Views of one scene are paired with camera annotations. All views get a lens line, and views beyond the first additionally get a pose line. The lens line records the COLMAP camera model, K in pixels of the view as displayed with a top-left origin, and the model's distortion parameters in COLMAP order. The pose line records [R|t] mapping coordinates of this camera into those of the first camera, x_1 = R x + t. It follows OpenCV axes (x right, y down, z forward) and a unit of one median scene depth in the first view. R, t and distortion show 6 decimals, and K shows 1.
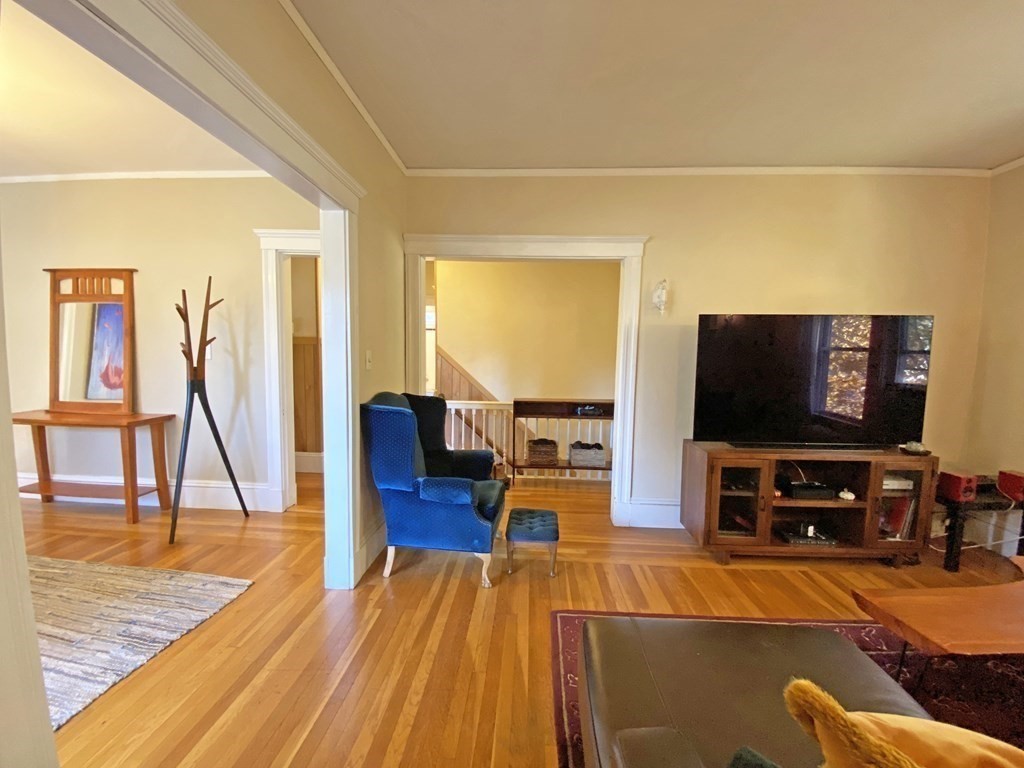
lens RADIAL K [[415.5, 0, 515.2], [0, 415.5, 390.0], [0, 0, 1]] dist [0.013132, -0.016986]
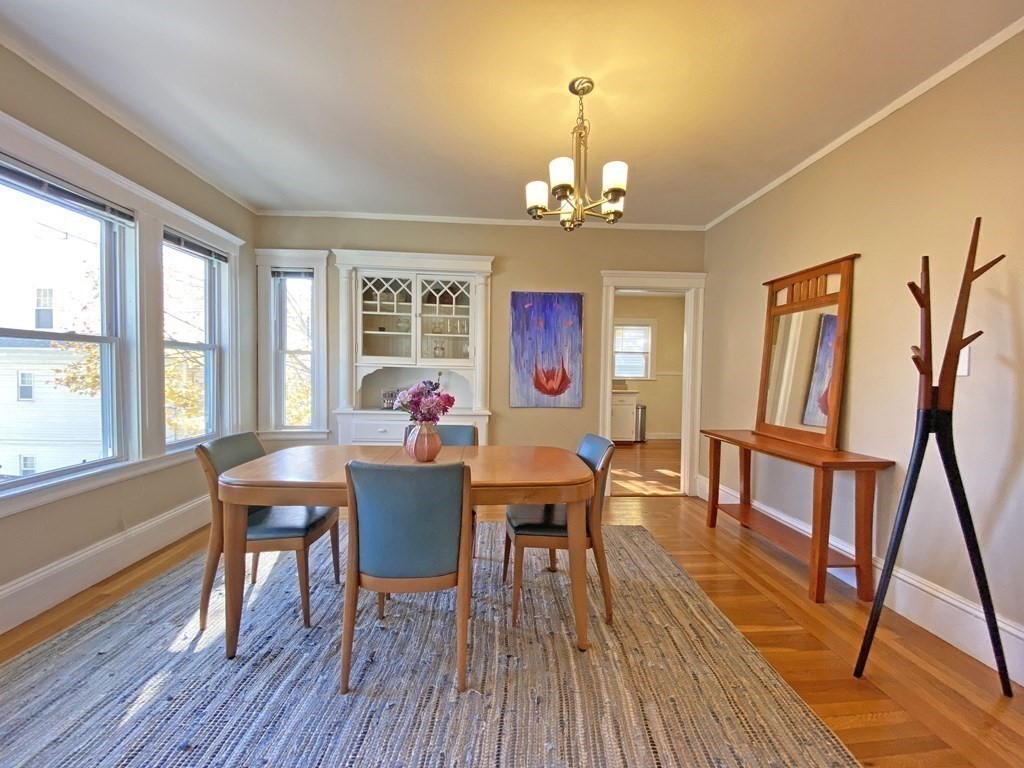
lens RADIAL K [[415.5, 0, 515.2], [0, 415.5, 390.0], [0, 0, 1]] dist [0.013132, -0.016986]
pose [[0.116049, 0.018122, -0.993078, -0.252732], [-0.096097, 0.995348, 0.006934, -0.000028], [0.988584, 0.094627, 0.117251, 0.337751]]
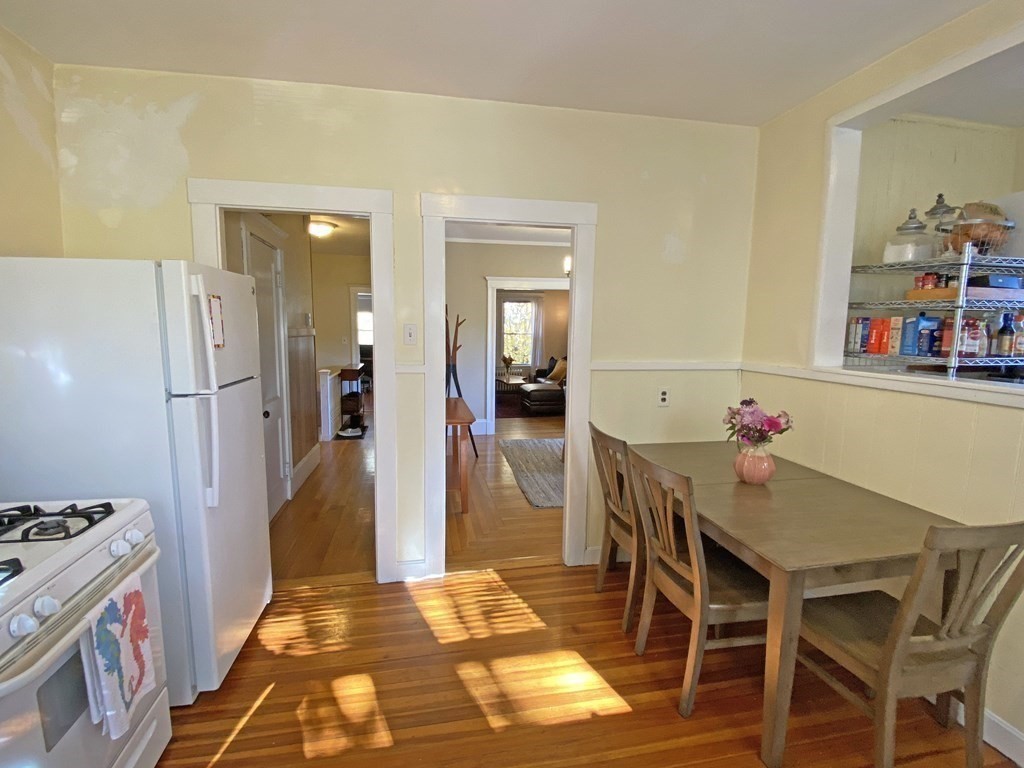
lens RADIAL K [[493.9, 0, 516.2], [0, 493.9, 392.4], [0, 0, 1]] dist [-0.003384, -0.009277]
pose [[-0.243968, -0.141222, 0.959446, -2.346185], [0.065230, 0.984710, 0.161528, -0.178762], [-0.967587, 0.101992, -0.231026, 1.086109]]
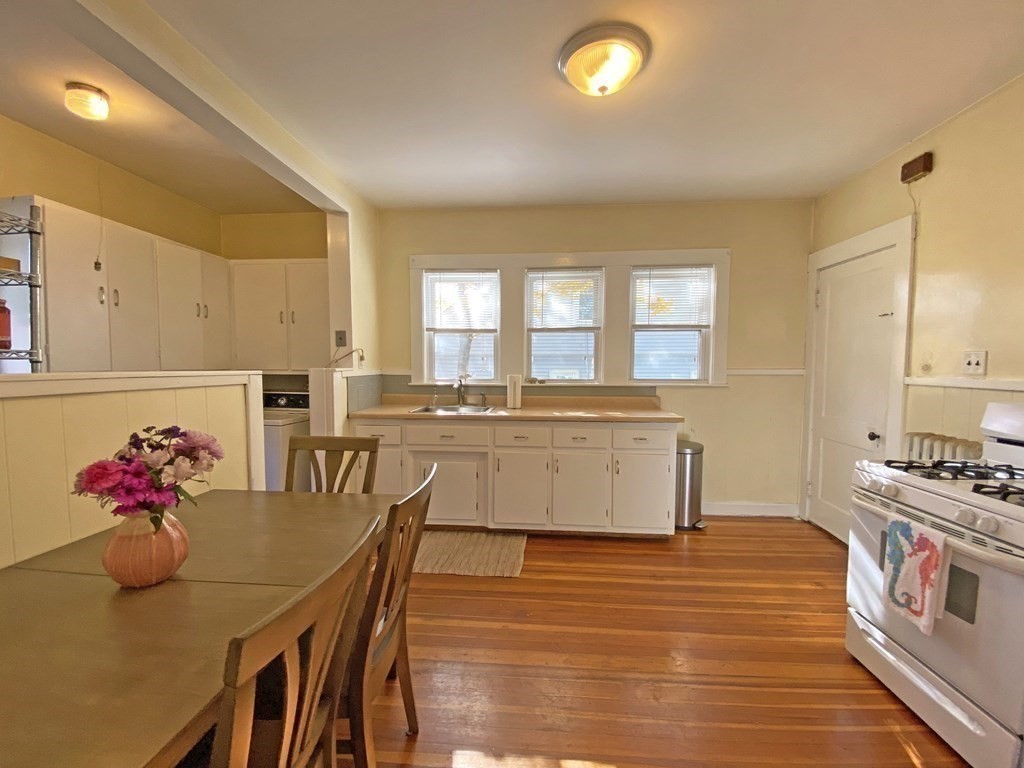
lens RADIAL K [[415.5, 0, 515.2], [0, 415.5, 390.0], [0, 0, 1]] dist [0.013132, -0.016986]
pose [[-0.017256, 0.036016, -0.999202, -1.434748], [-0.087985, 0.995420, 0.037399, -0.096661], [0.995972, 0.088560, -0.014008, 0.877797]]
